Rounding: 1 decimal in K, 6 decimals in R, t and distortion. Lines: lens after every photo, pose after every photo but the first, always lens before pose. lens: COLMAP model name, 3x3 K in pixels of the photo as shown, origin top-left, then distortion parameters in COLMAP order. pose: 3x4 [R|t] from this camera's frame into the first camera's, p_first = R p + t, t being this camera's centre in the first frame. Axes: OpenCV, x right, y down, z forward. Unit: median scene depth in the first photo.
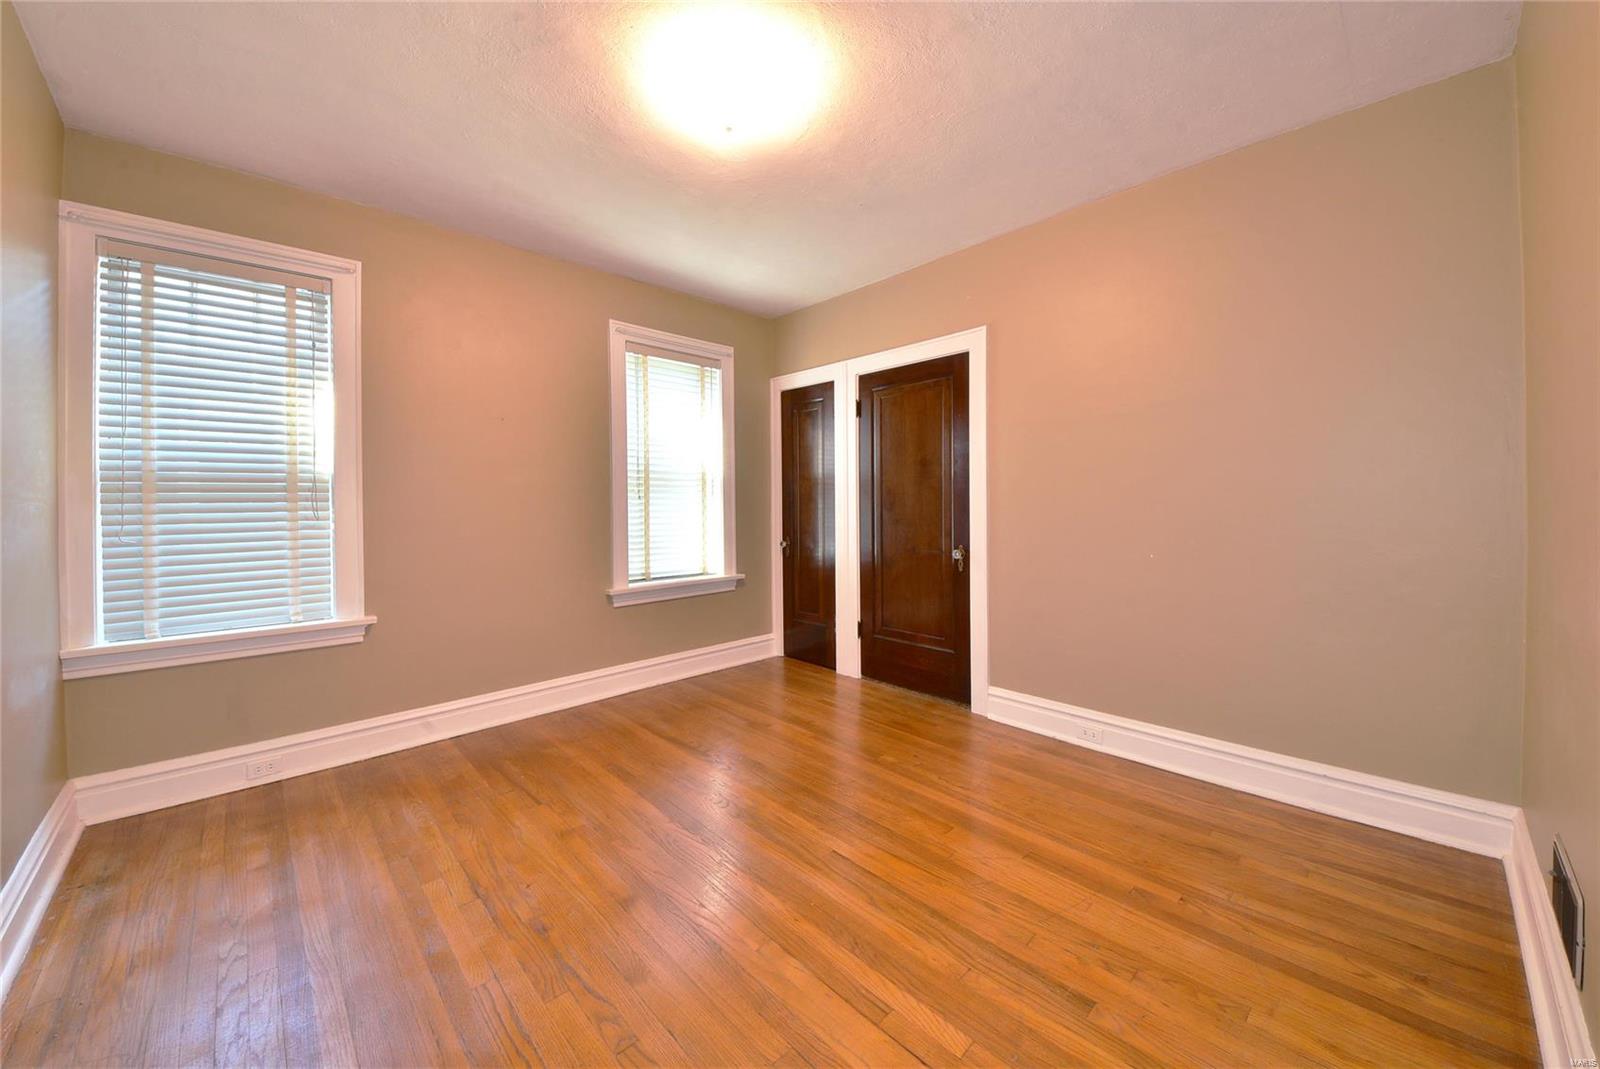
lens RADIAL K [[543.7, 0, 805.0], [0, 543.7, 510.0], [0, 0, 1]] dist [0.001277, -0.000034]
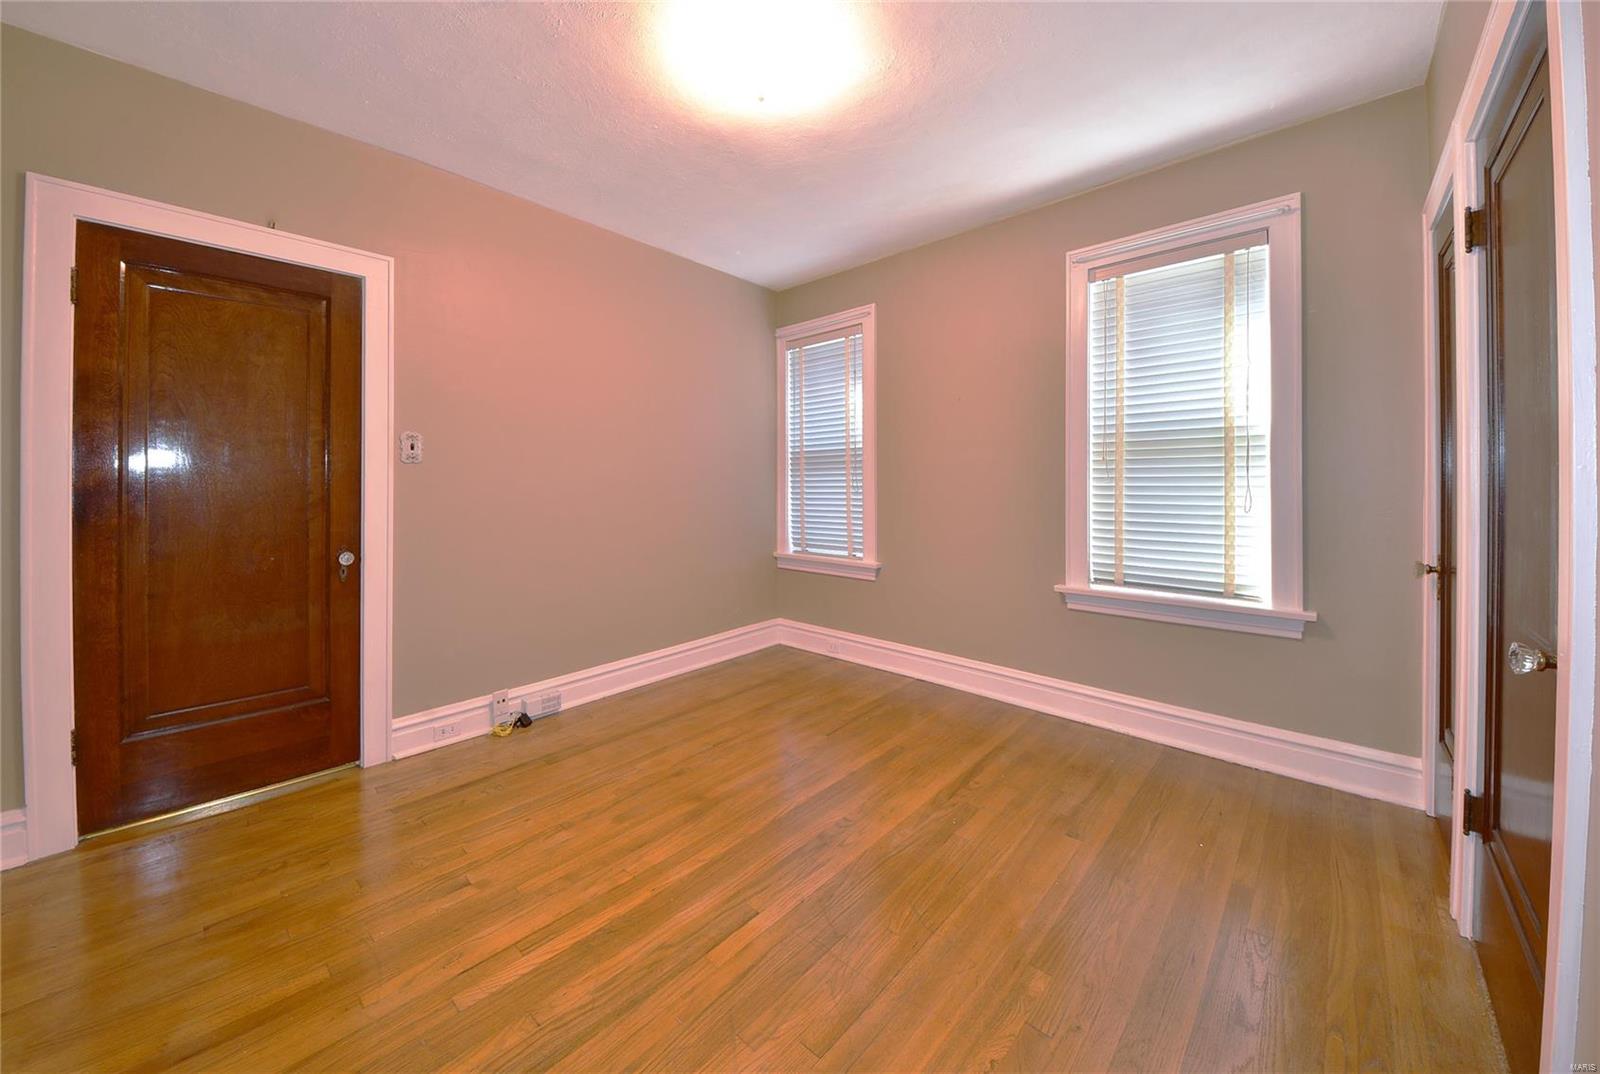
lens RADIAL K [[604.1, 0, 796.9], [0, 604.1, 482.5], [0, 0, 1]] dist [-0.001681, -0.000182]
pose [[0.065499, 0.006277, -0.997833, 0.640249], [-0.008160, 0.999950, 0.005754, -0.011548], [0.997819, 0.007766, 0.065547, 0.672383]]
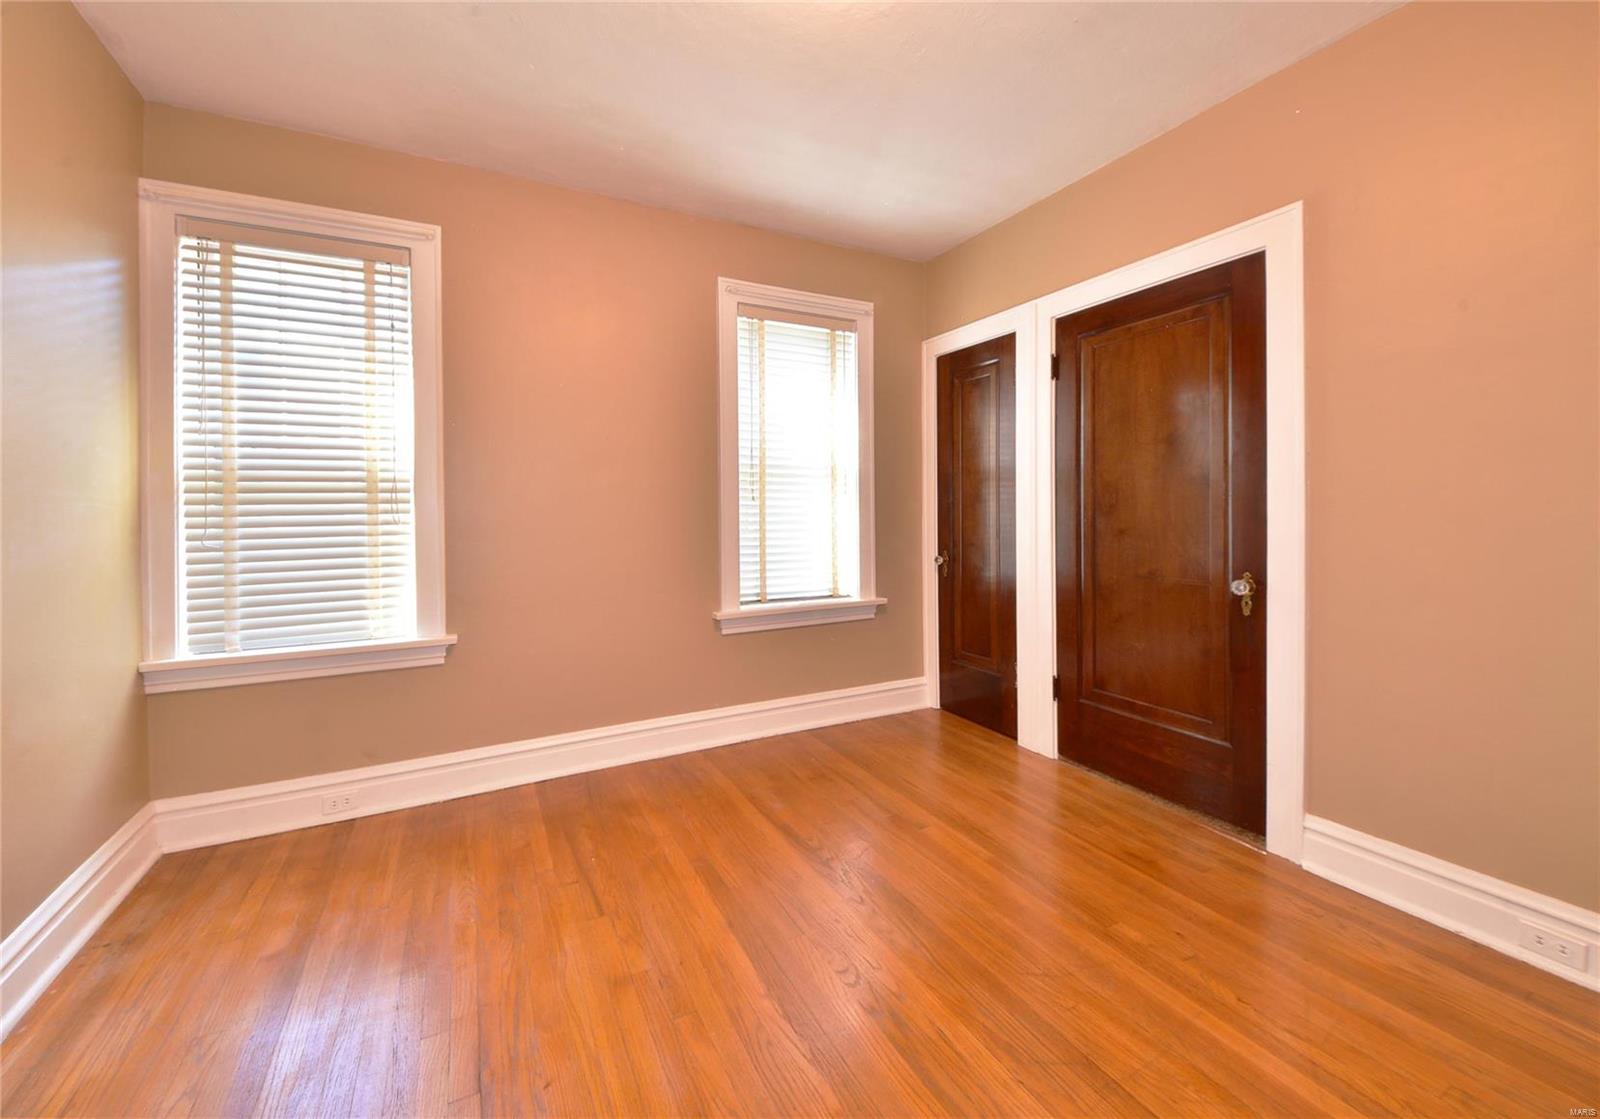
lens RADIAL K [[580.8, 0, 779.0], [0, 580.8, 515.1], [0, 0, 1]] dist [0.023824, -0.013846]
pose [[0.955434, 0.002226, -0.295197, -0.021687], [-0.002447, 0.999997, -0.000377, 0.002415], [0.295196, 0.001082, 0.955436, 0.252105]]
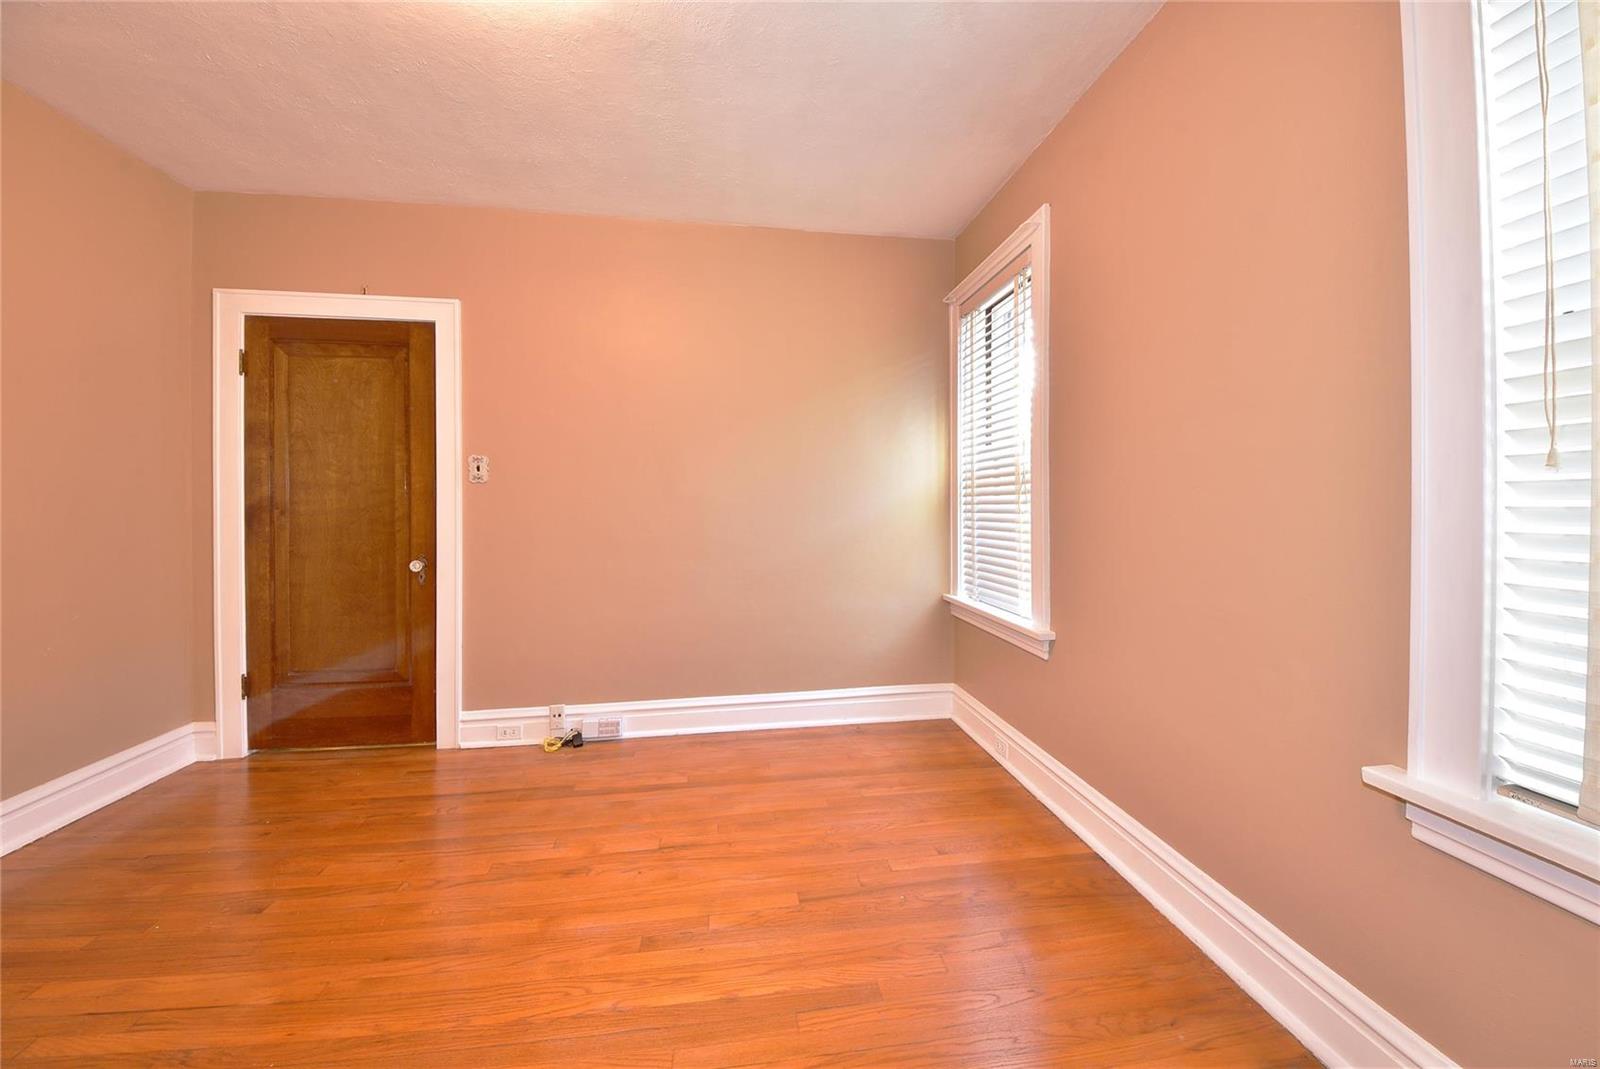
lens RADIAL K [[543.9, 0, 790.6], [0, 543.9, 510.9], [0, 0, 1]] dist [0.001731, 0.000011]
pose [[-0.595847, 0.010339, -0.803031, 0.086475], [-0.001900, 0.999896, 0.014283, 0.001840], [0.803095, 0.010036, -0.595766, 1.130761]]
